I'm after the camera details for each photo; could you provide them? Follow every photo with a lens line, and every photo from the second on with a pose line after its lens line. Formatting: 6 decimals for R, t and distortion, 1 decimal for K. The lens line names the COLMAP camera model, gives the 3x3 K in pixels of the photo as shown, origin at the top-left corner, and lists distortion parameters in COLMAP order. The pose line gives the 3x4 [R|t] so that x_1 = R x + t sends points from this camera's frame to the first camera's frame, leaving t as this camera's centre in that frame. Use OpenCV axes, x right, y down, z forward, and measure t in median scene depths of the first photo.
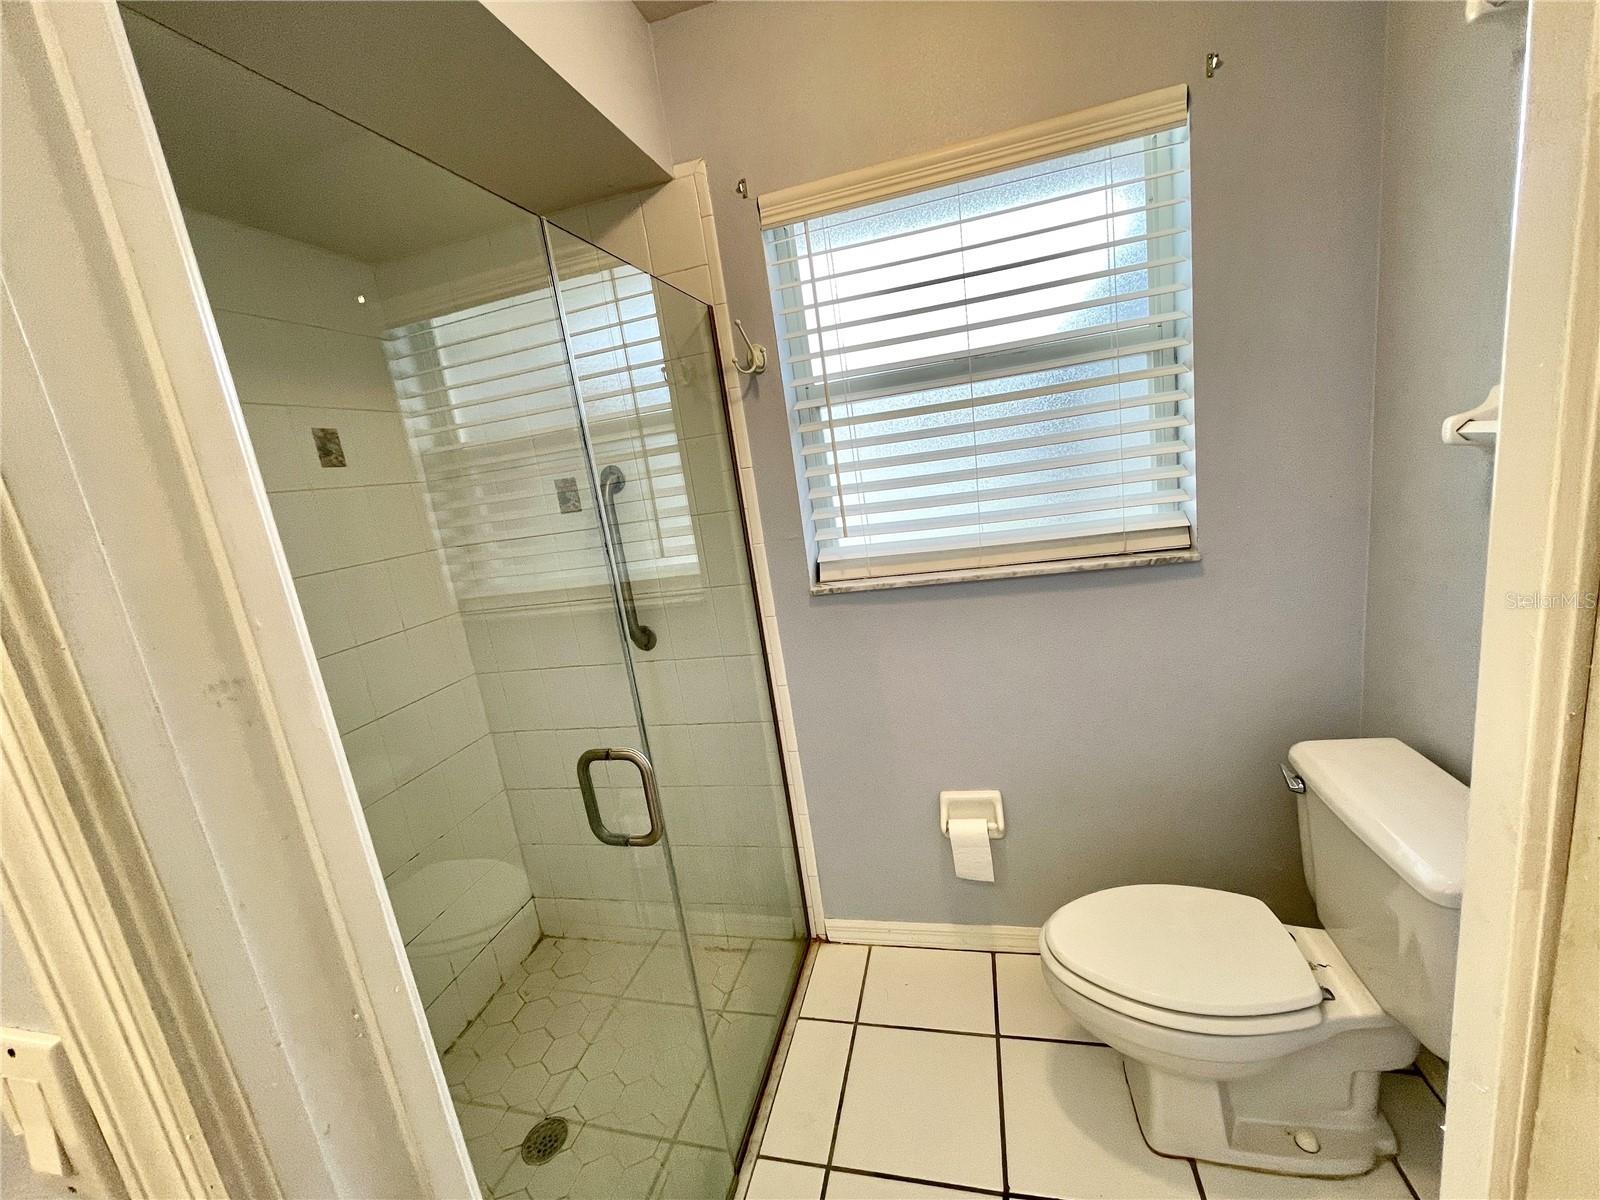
lens RADIAL K [[648.7, 0, 797.0], [0, 648.7, 603.5], [0, 0, 1]] dist [-0.001243, 0.000323]
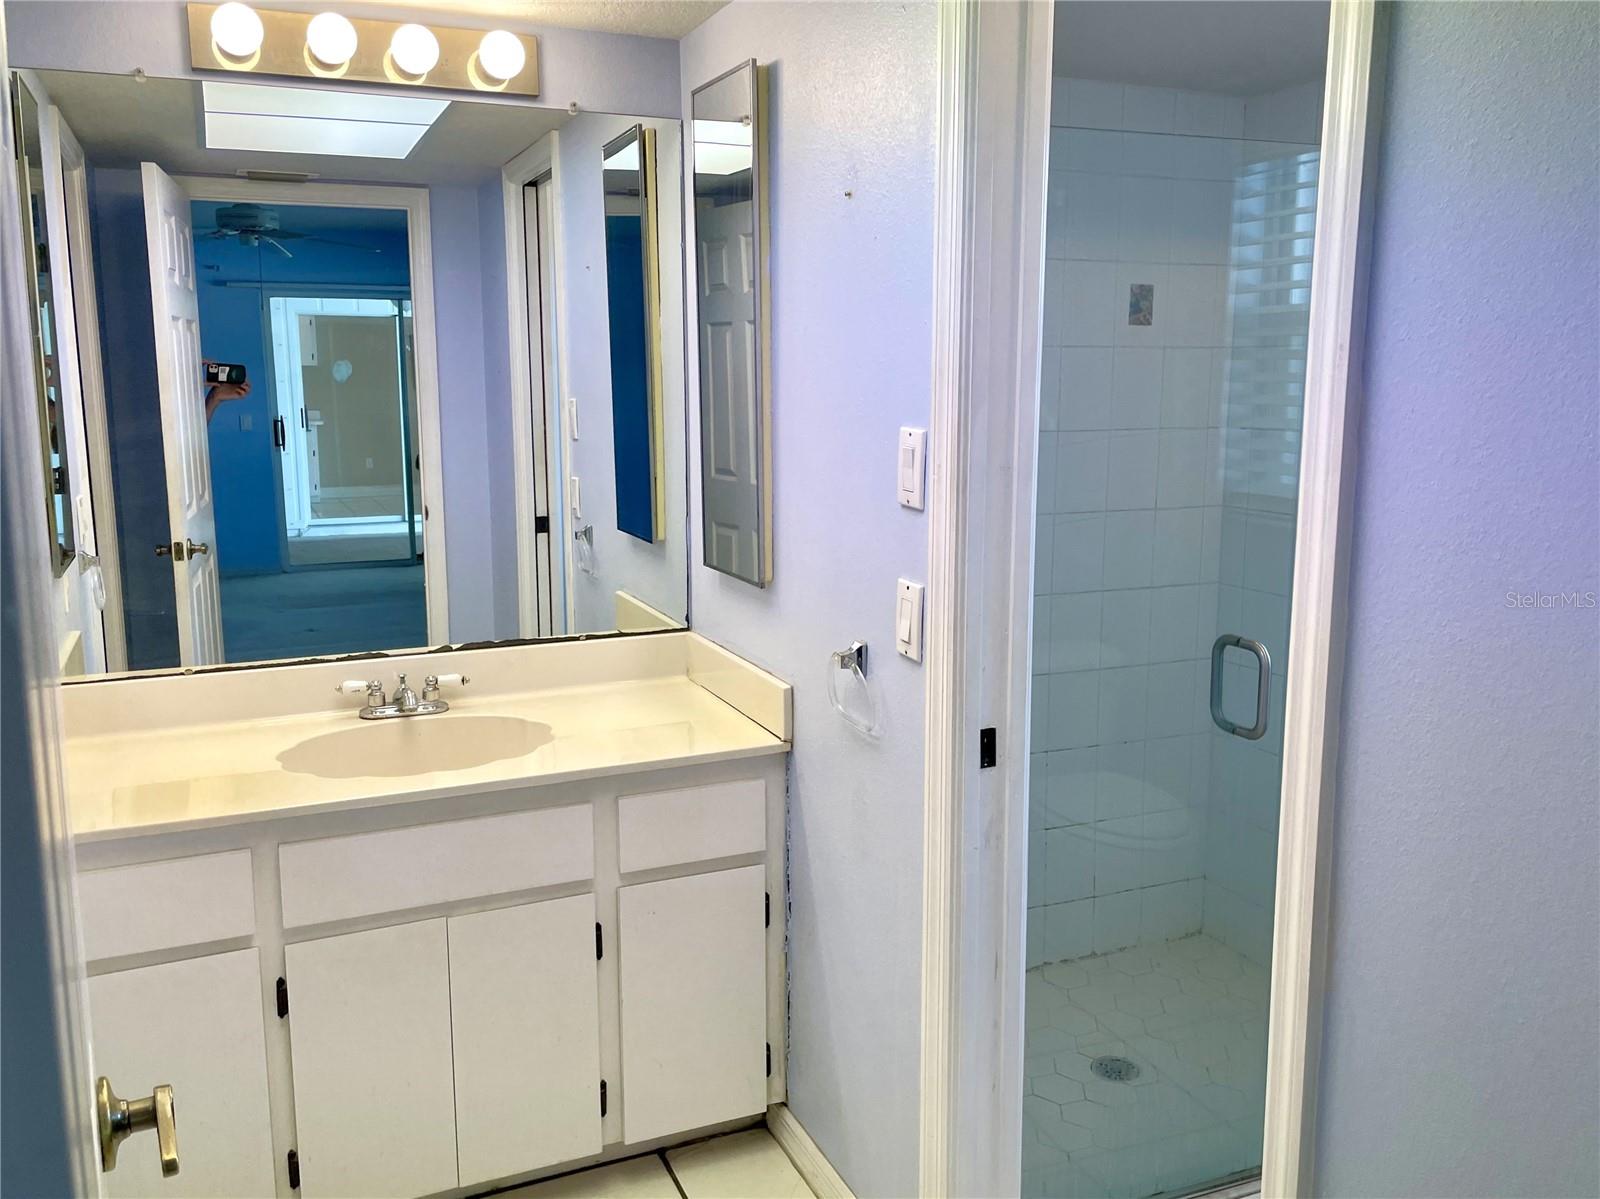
lens RADIAL K [[1326.7, 0, 803.0], [0, 1326.7, 589.5], [0, 0, 1]] dist [0.002557, 0.001581]
pose [[0.607568, 0.264655, -0.748878, 0.469609], [-0.244633, 0.959372, 0.140572, 0.009270], [0.755656, 0.097793, 0.647627, -0.513997]]
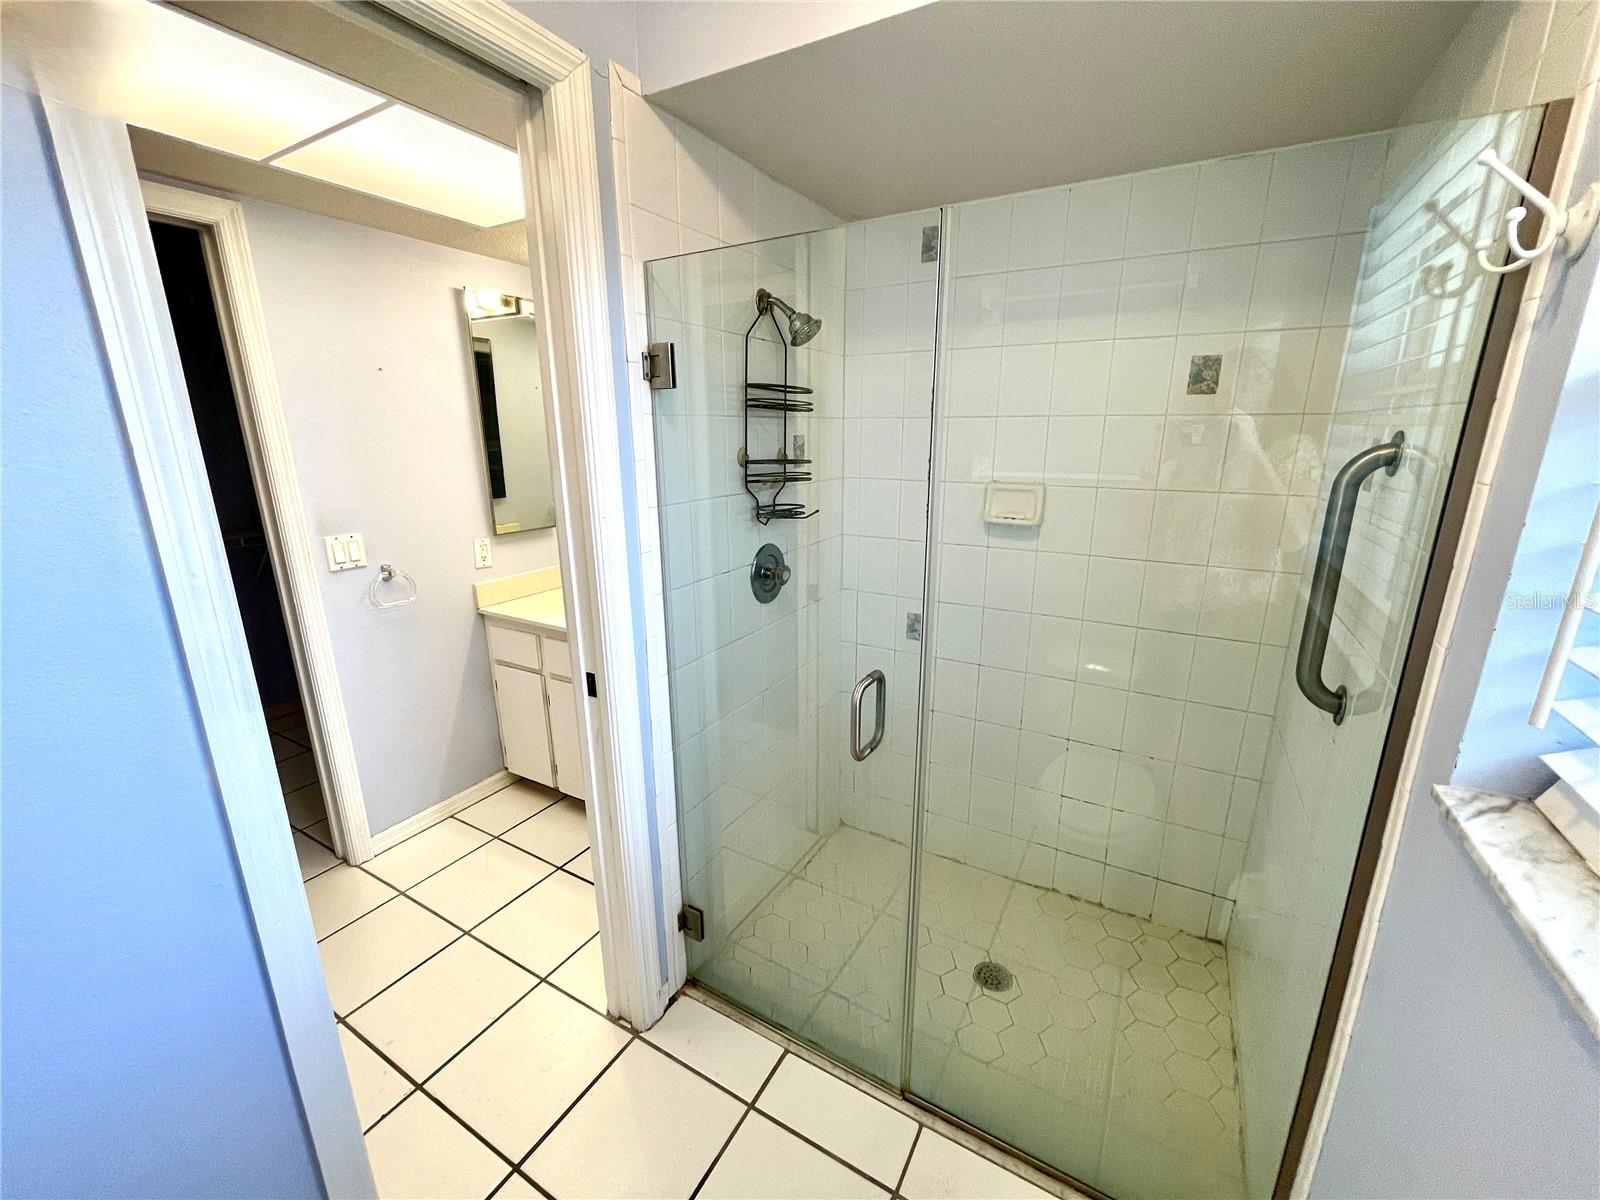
lens RADIAL K [[648.7, 0, 804.8], [0, 648.7, 597.5], [0, 0, 1]] dist [-0.001243, 0.000323]
pose [[-0.266559, 0.377877, -0.886654, 0.418033], [-0.156077, 0.890873, 0.426597, -0.222684], [0.951097, 0.252100, -0.178492, 0.560225]]
